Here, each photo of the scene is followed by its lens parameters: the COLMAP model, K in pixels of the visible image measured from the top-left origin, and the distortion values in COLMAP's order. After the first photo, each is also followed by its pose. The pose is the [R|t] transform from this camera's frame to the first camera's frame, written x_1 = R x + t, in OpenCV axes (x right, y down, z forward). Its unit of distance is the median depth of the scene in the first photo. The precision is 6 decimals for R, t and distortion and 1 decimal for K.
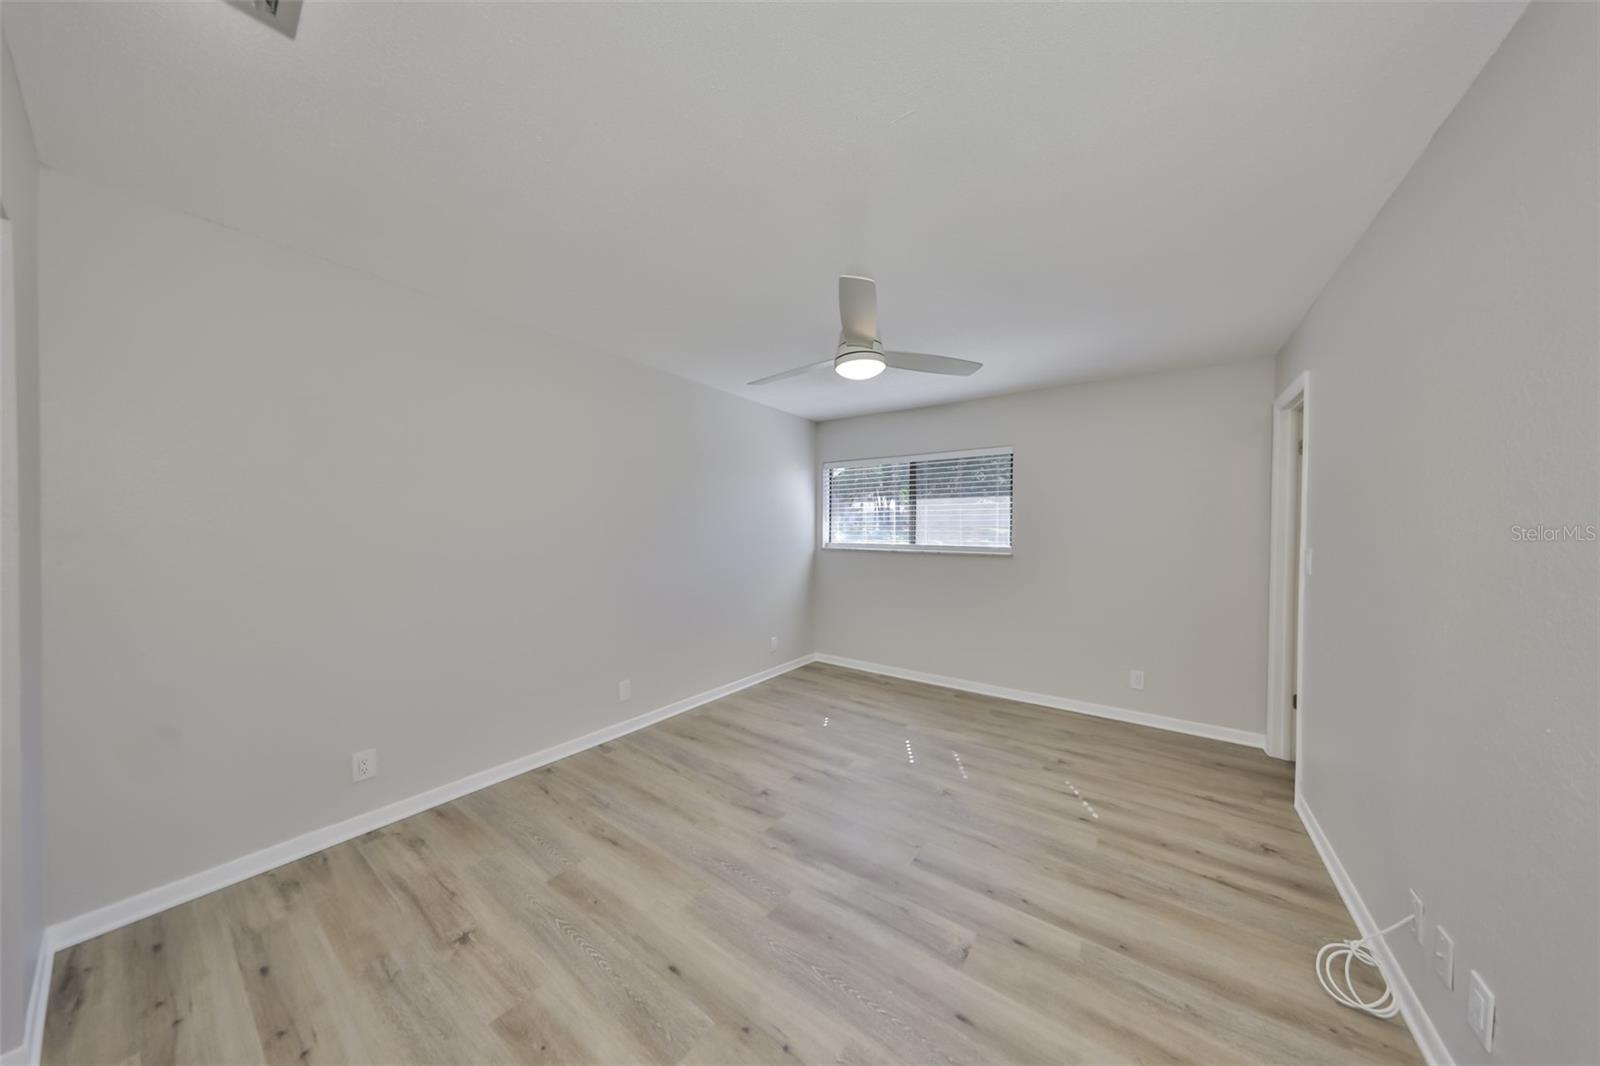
lens RADIAL K [[494.0, 0, 800.0], [0, 494.0, 533.0], [0, 0, 1]] dist [0.001106, 0.000061]
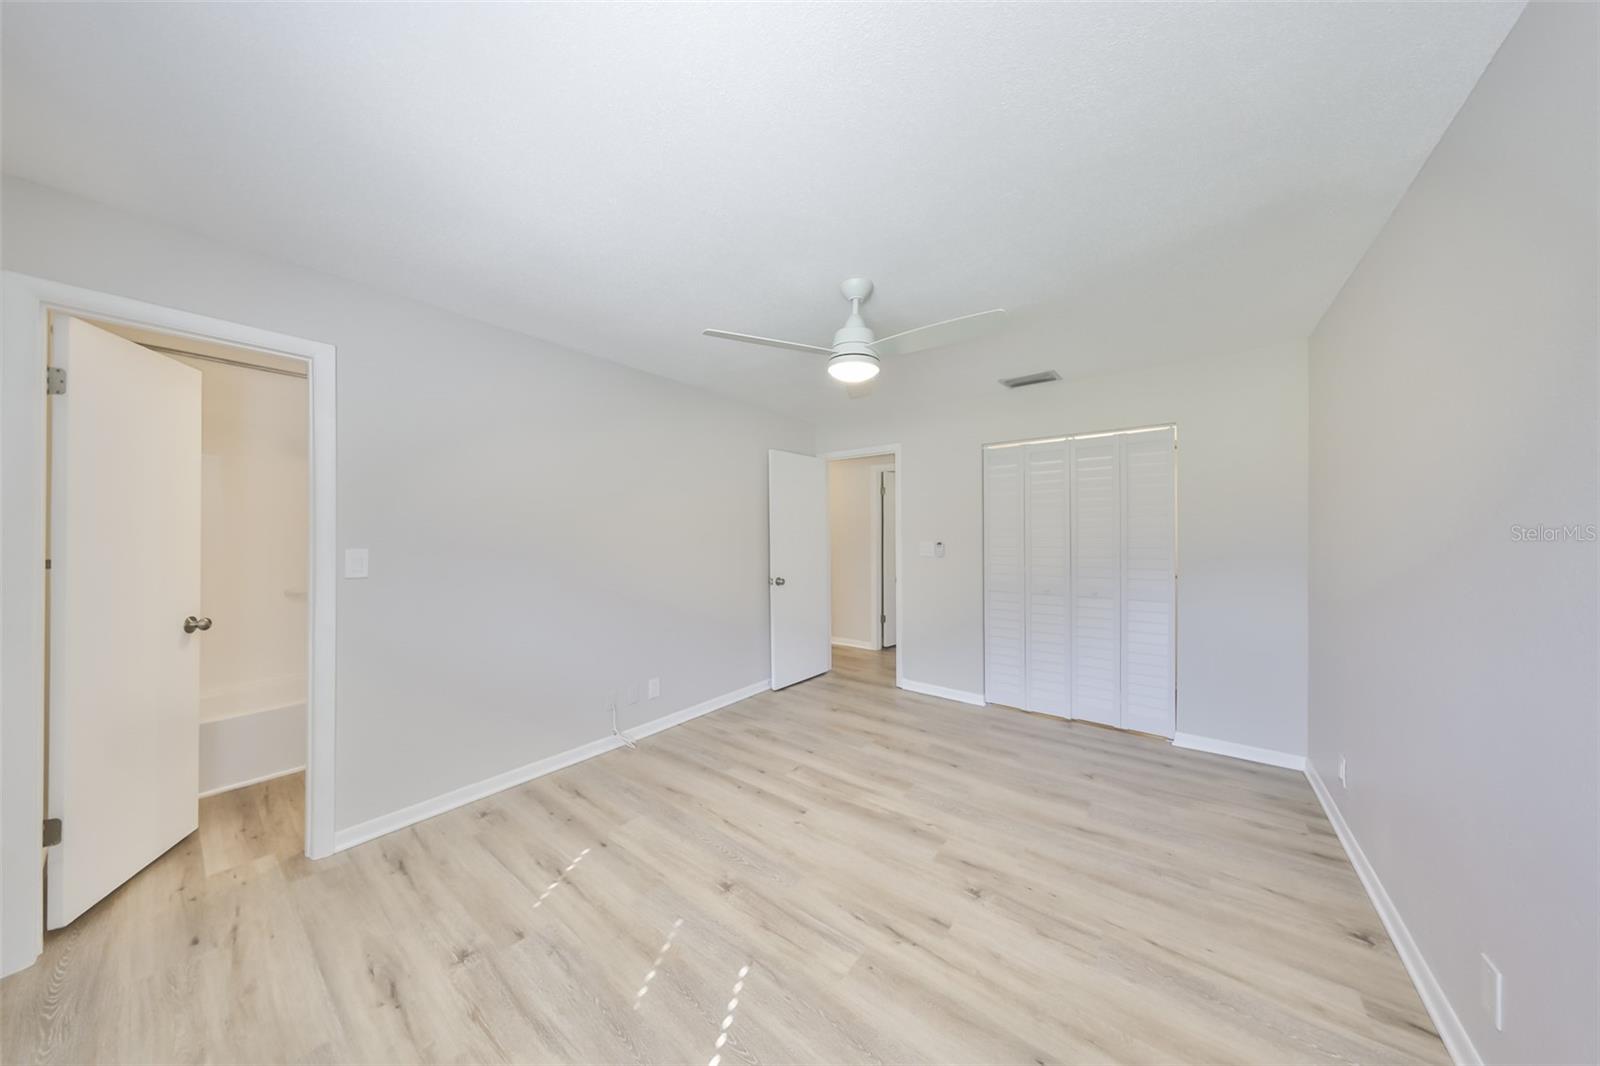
lens RADIAL K [[494.0, 0, 800.0], [0, 494.0, 533.0], [0, 0, 1]] dist [0.001106, 0.000061]
pose [[-0.999386, -0.008475, 0.034006, 0.167343], [-0.008253, 0.999944, 0.006669, -0.009690], [-0.034060, 0.006384, -0.999399, 1.743045]]
